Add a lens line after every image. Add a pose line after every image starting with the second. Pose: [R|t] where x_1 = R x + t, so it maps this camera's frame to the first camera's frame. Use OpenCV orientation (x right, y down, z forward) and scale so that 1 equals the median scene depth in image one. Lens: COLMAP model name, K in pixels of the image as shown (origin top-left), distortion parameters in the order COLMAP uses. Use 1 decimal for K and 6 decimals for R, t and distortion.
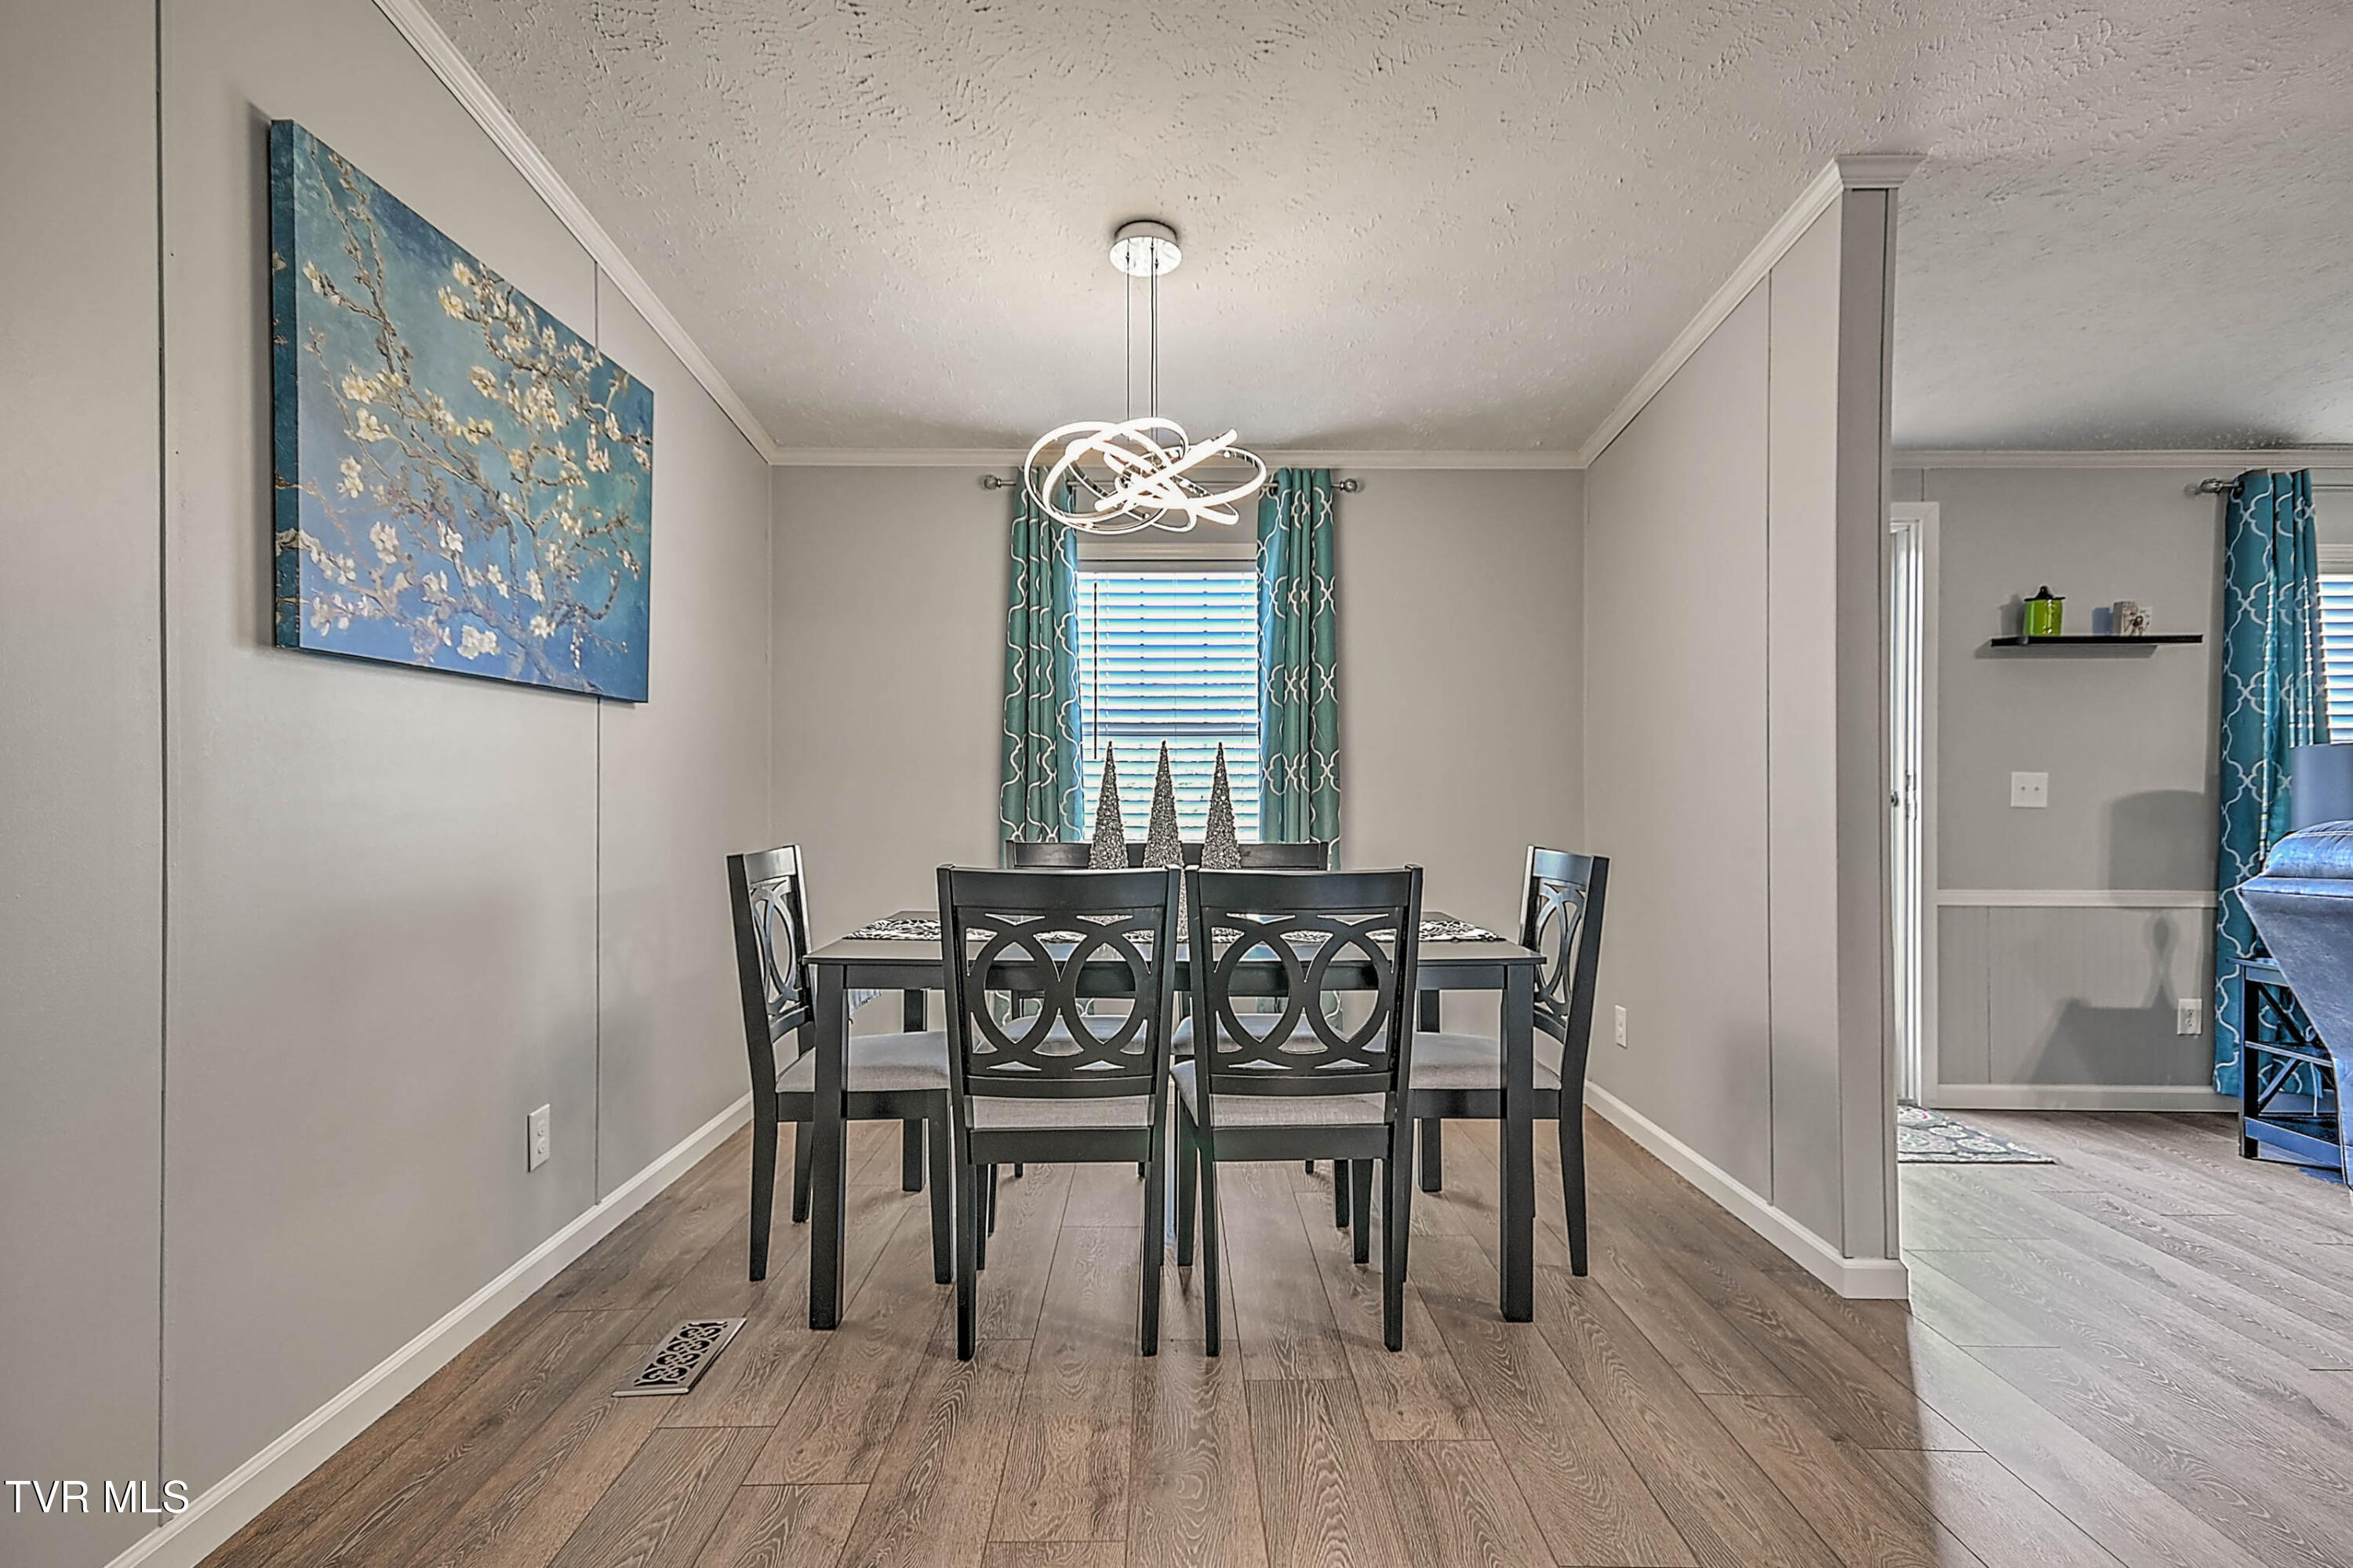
lens RADIAL K [[1162.7, 0, 1169.7], [0, 1162.7, 783.6], [0, 0, 1]] dist [0.026608, -0.001359]
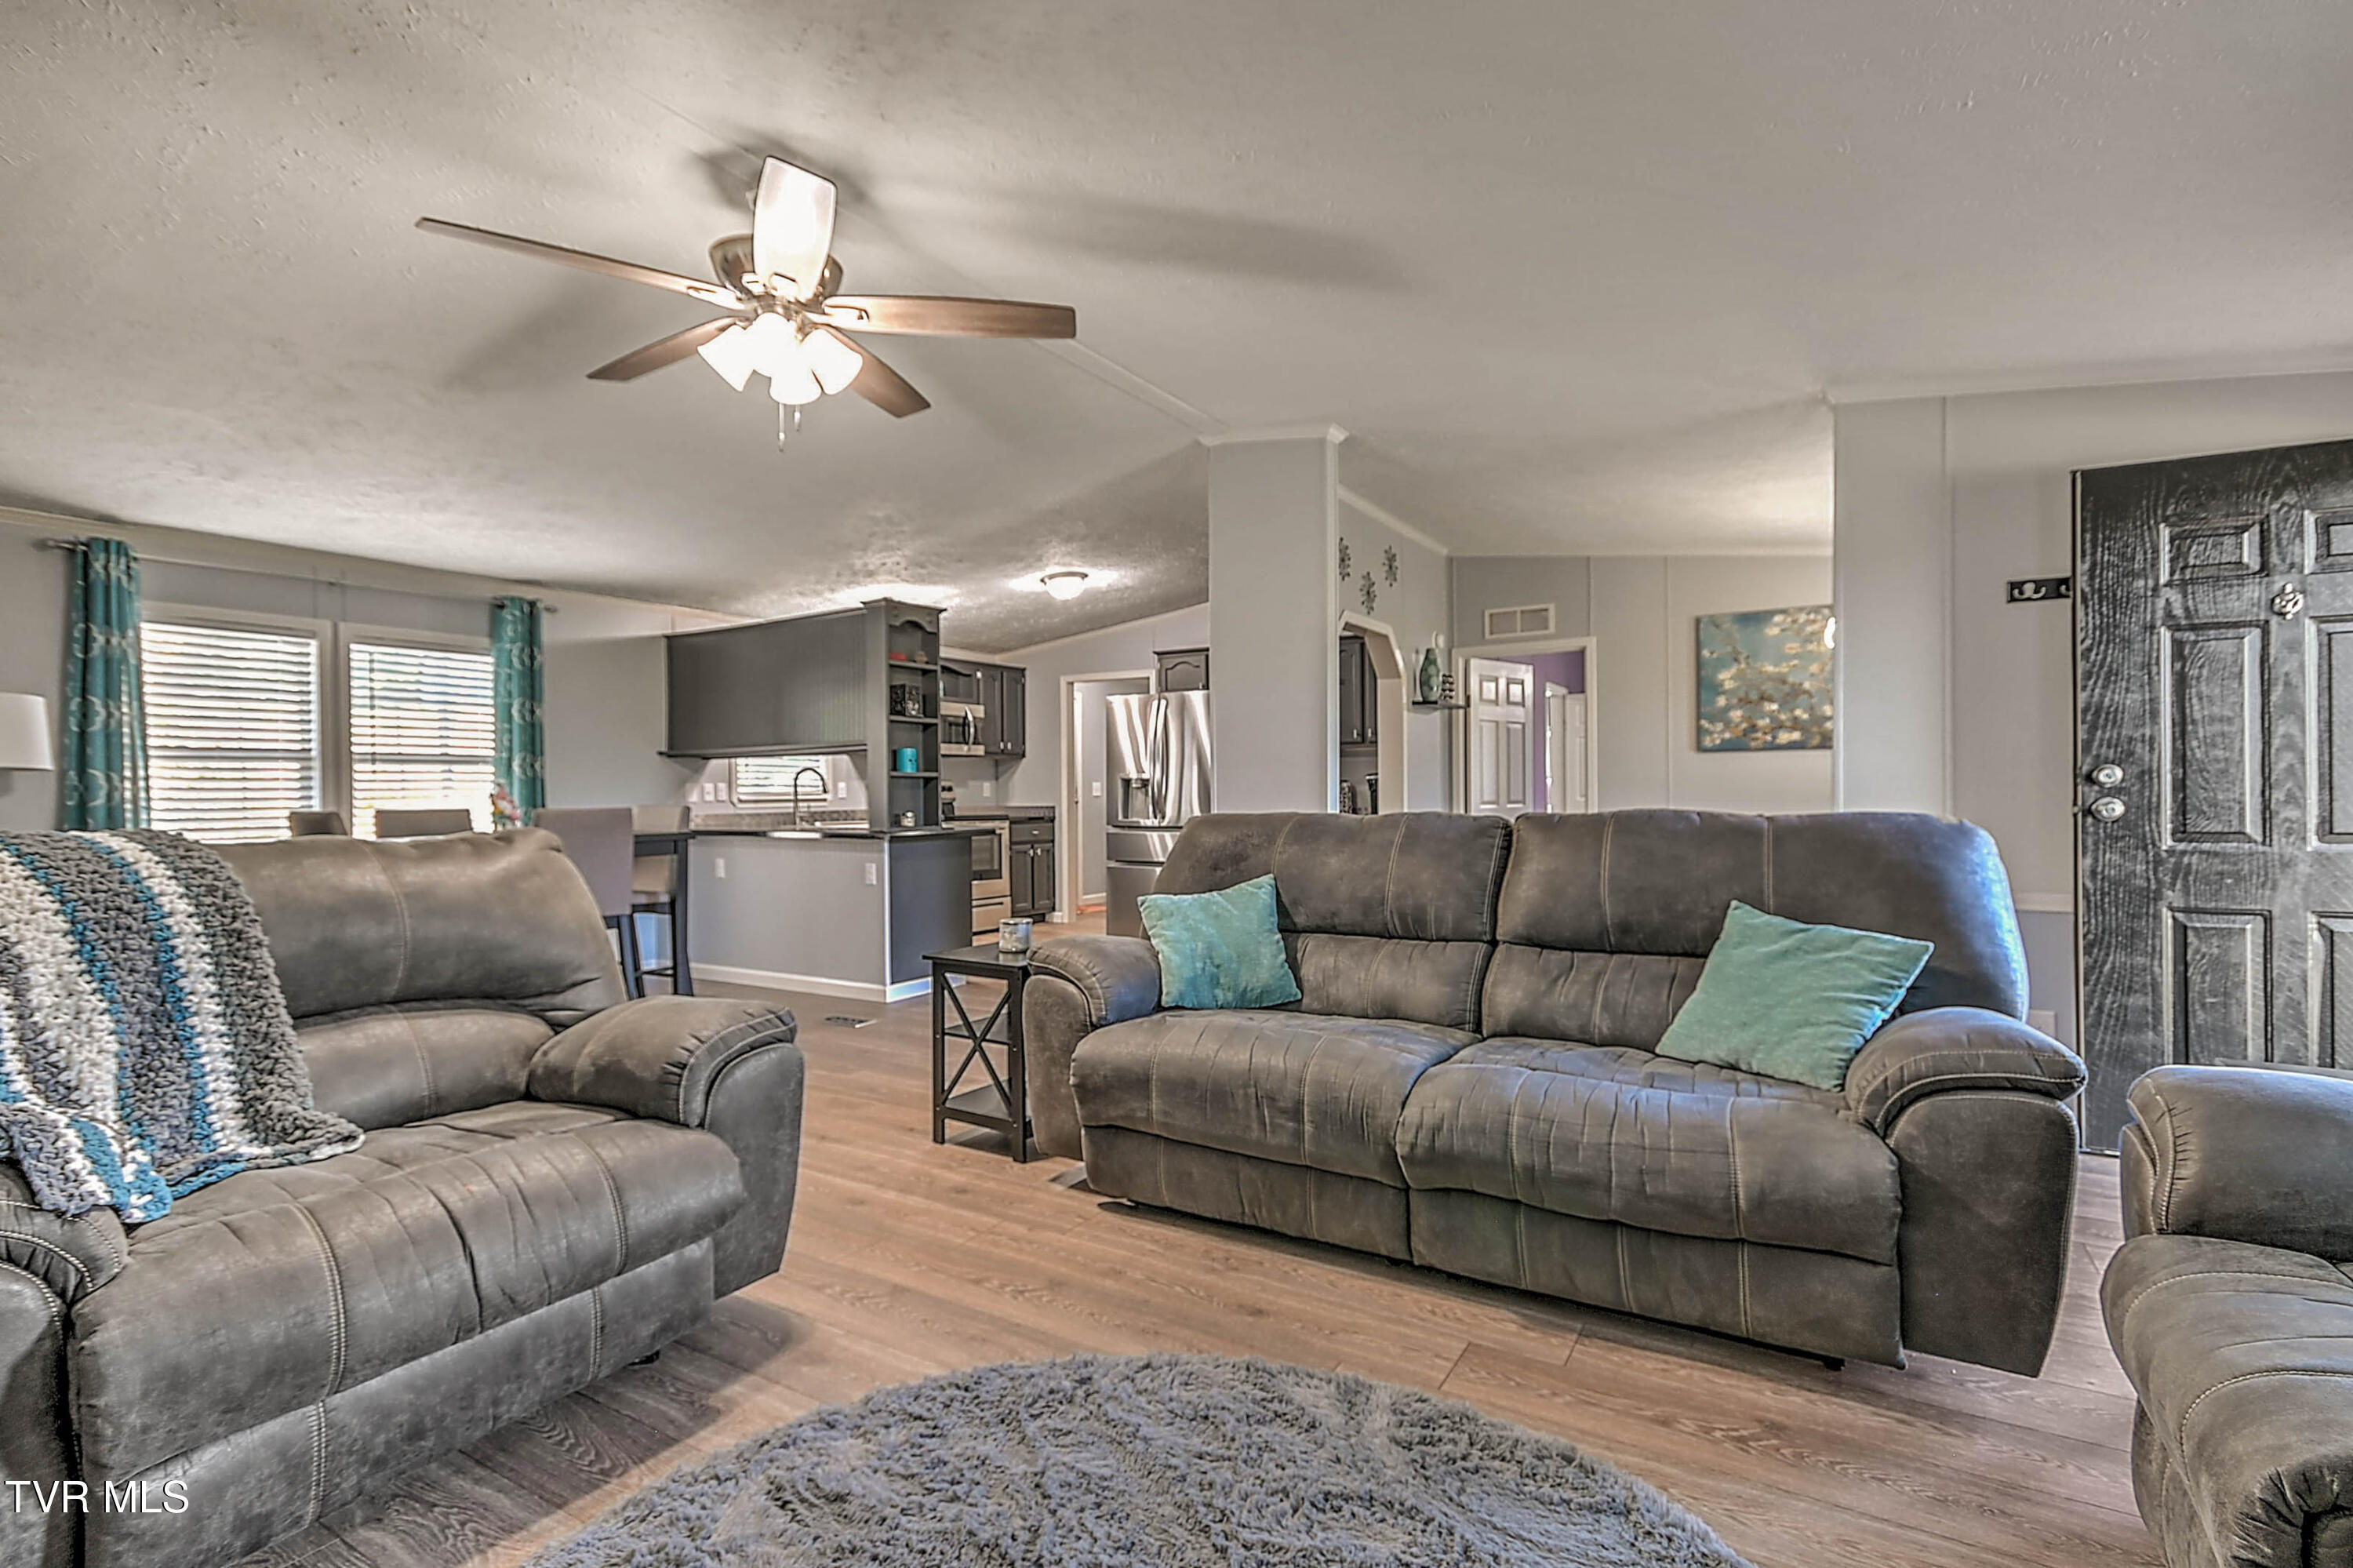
lens RADIAL K [[1094.4, 0, 1175.5], [0, 1094.4, 795.9], [0, 0, 1]] dist [0.013533, -0.002458]
pose [[-0.519455, 0.006660, -0.854472, 2.441337], [0.009280, 0.999955, 0.002152, 0.007891], [0.854448, -0.006811, -0.519493, 1.048643]]
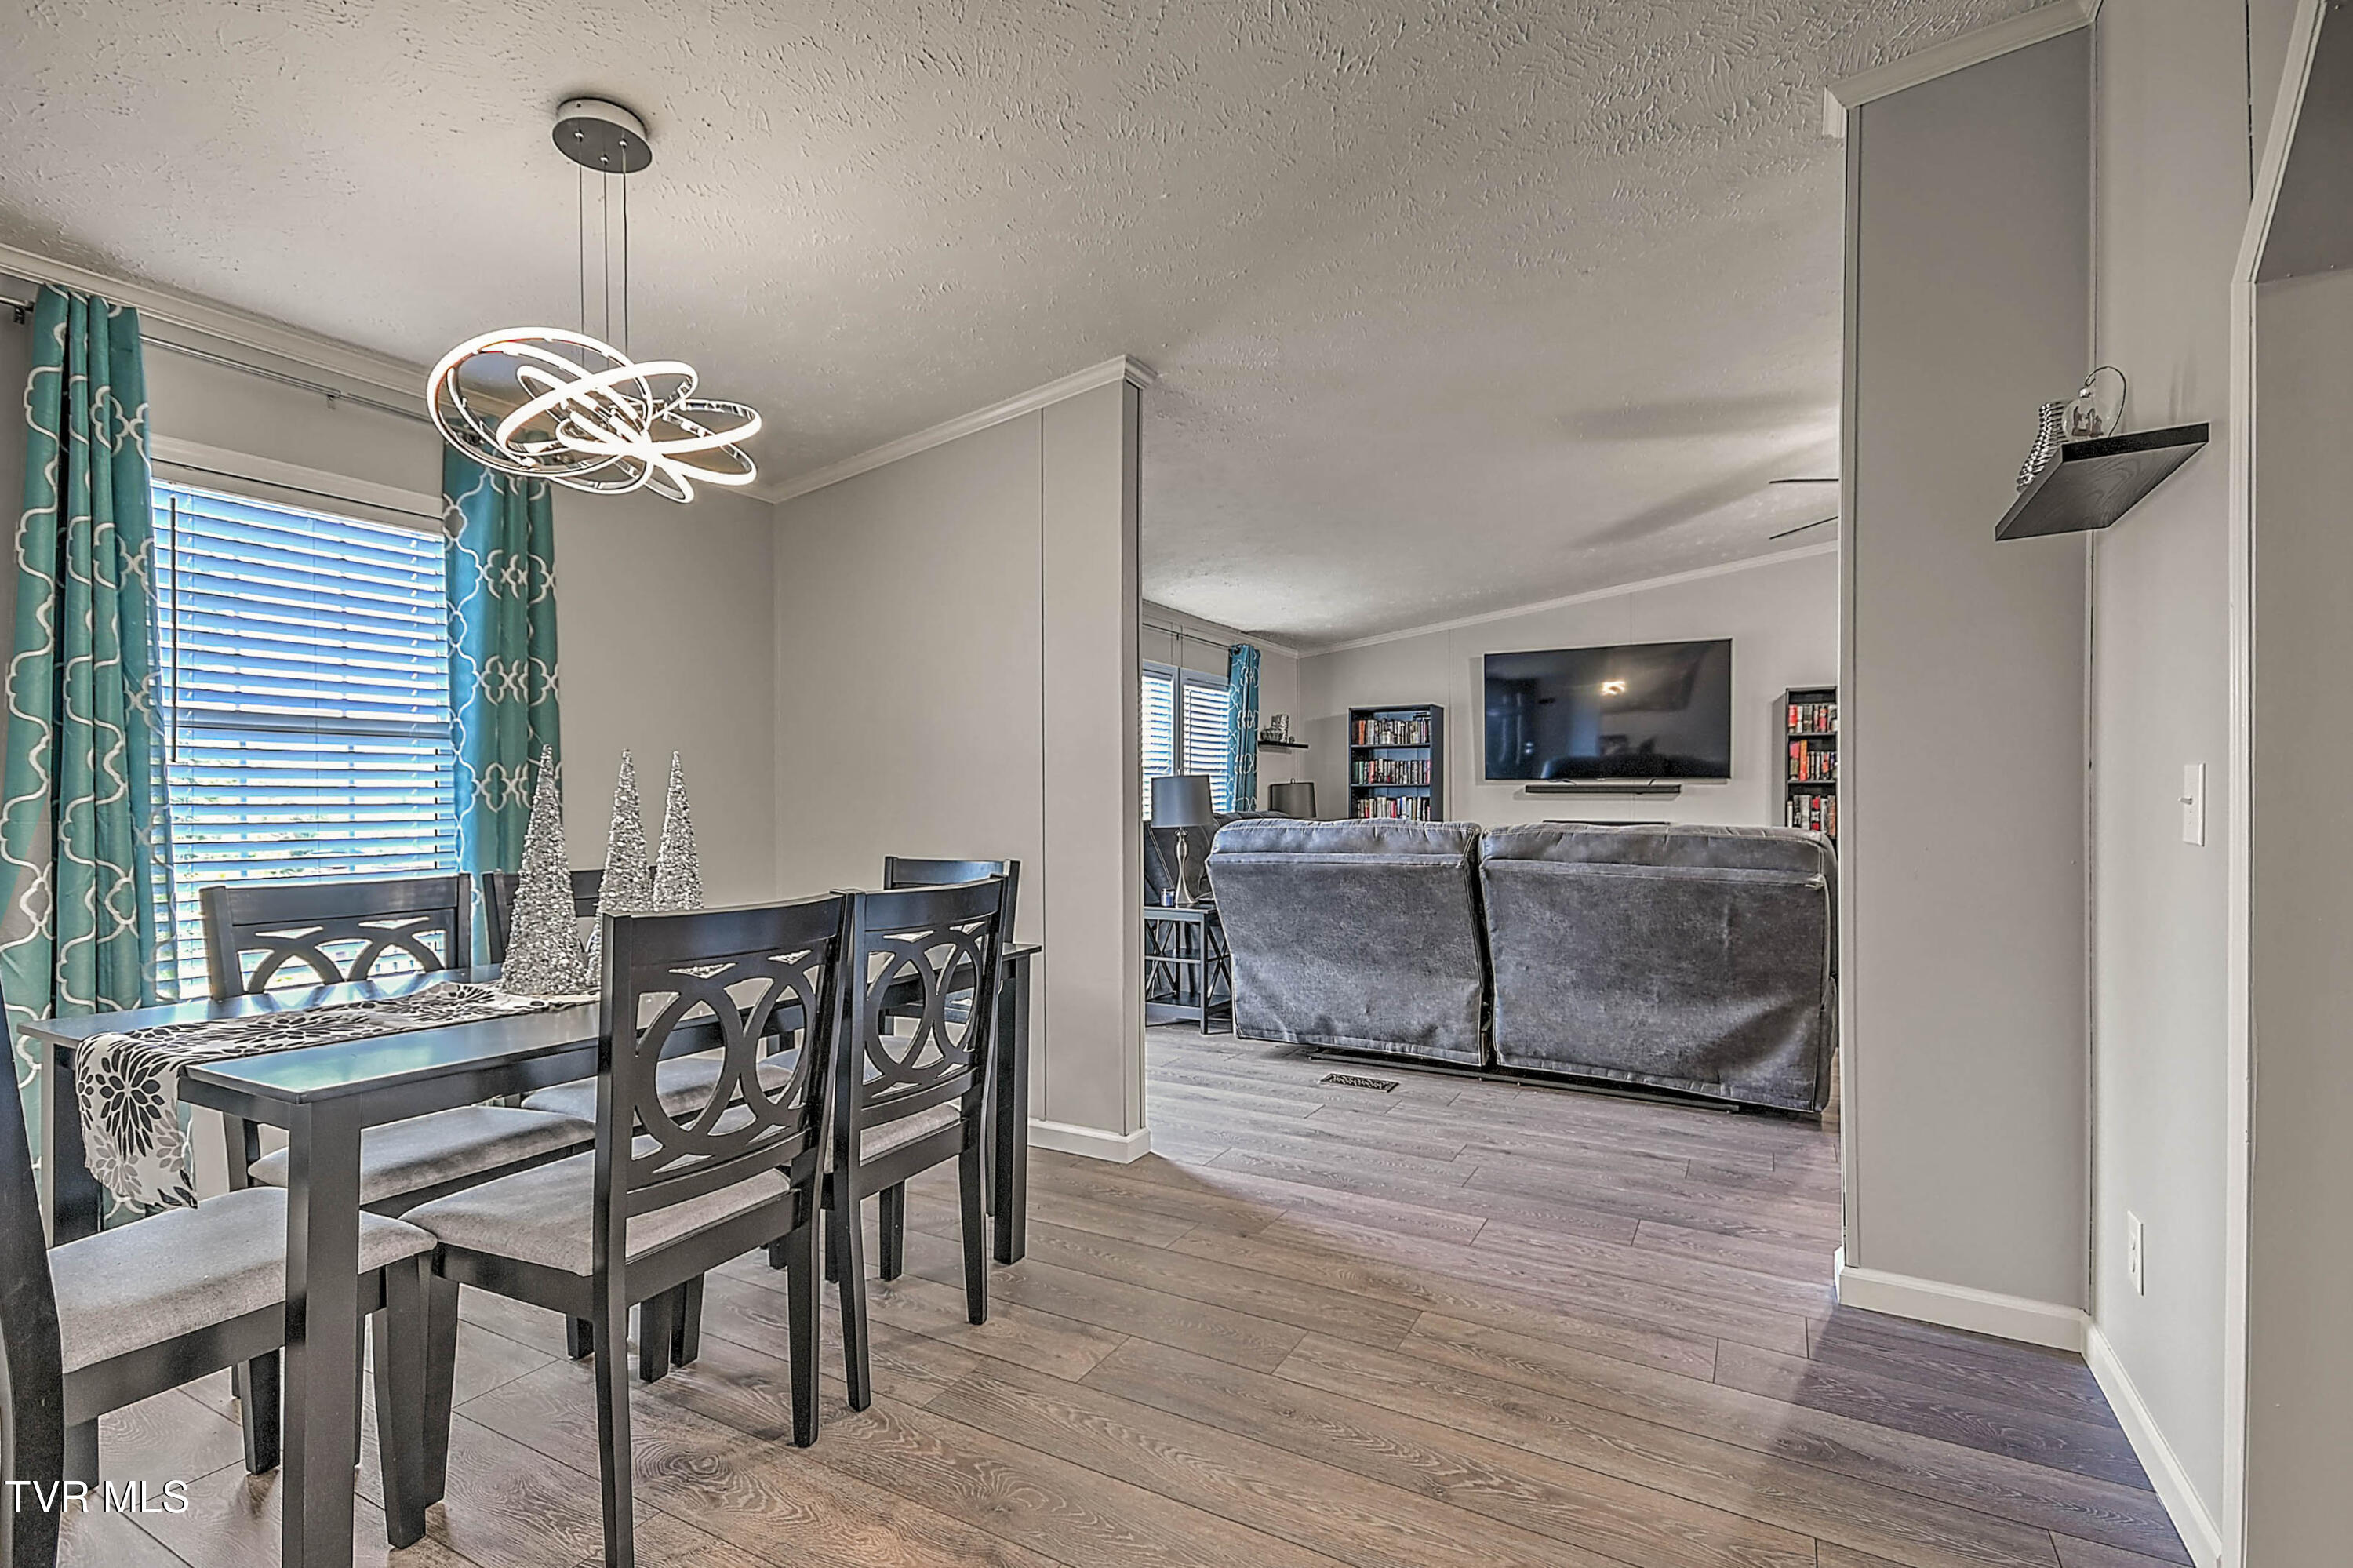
lens RADIAL K [[1094.4, 0, 1165.9], [0, 1094.4, 794.6], [0, 0, 1]] dist [0.013533, -0.002458]
pose [[0.487668, 0.003996, 0.873020, -0.570869], [-0.001112, 0.999992, -0.003956, -0.000774], [-0.873028, 0.000958, 0.487669, 0.330816]]
